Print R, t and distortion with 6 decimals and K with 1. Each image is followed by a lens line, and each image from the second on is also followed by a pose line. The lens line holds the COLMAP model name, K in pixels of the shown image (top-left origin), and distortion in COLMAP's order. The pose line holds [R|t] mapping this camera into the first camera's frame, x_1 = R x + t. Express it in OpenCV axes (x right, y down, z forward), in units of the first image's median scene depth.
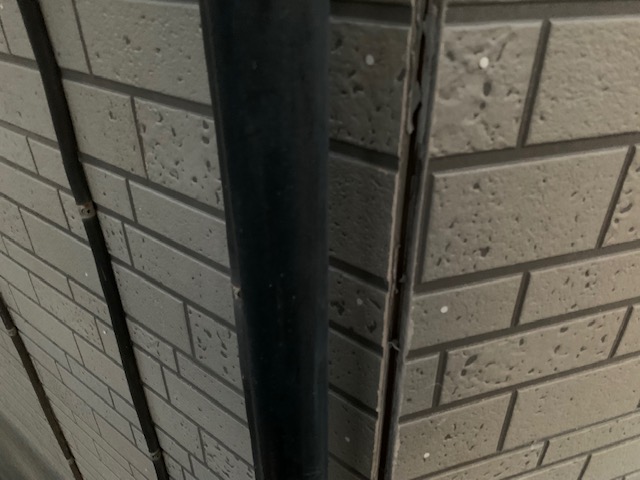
lens RADIAL K [[472.2, 0, 322.6], [0, 472.2, 229.4], [0, 0, 1]] dist [0.009830, -0.000132]
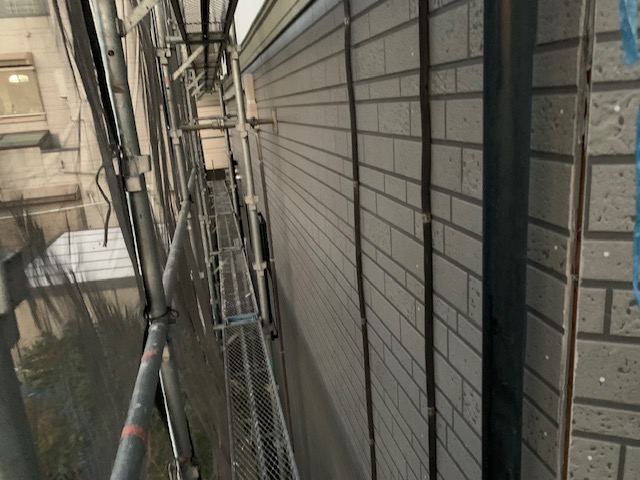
lens RADIAL K [[488.9, 0, 315.4], [0, 488.9, 238.3], [0, 0, 1]] dist [-0.001555, -0.005231]
pose [[0.752890, 0.111654, -0.648606, 0.604067], [-0.258940, 0.956277, -0.135955, 0.625265], [0.605067, 0.270309, 0.748884, -0.946799]]
